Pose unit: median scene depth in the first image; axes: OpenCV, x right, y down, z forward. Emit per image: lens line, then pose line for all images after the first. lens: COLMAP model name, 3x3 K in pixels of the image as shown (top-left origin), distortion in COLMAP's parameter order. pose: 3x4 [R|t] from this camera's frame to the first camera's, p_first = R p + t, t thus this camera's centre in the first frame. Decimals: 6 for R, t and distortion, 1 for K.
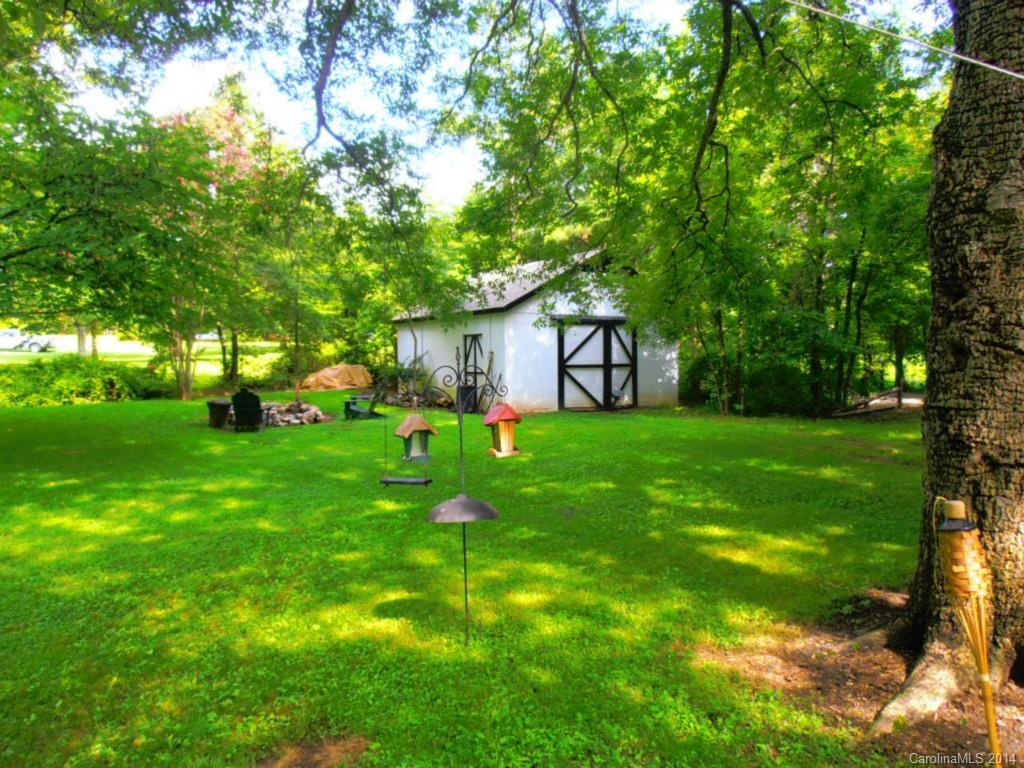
lens RADIAL K [[719.3, 0, 512.0], [0, 719.3, 384.0], [0, 0, 1]] dist [-0.000033, -0.000370]
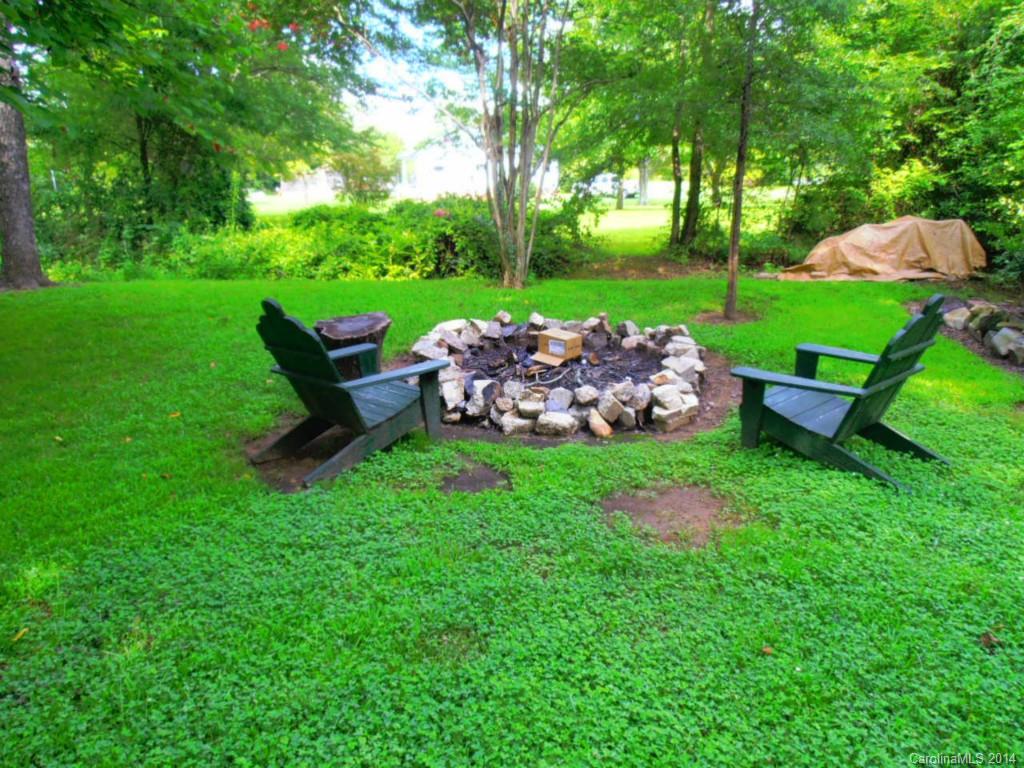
lens RADIAL K [[719.3, 0, 512.0], [0, 719.3, 384.0], [0, 0, 1]] dist [-0.000033, -0.000370]
pose [[0.656375, 0.210034, -0.724608, -0.060164], [-0.036676, 0.968213, 0.247422, -0.030246], [0.753542, -0.135826, 0.643215, 0.540685]]
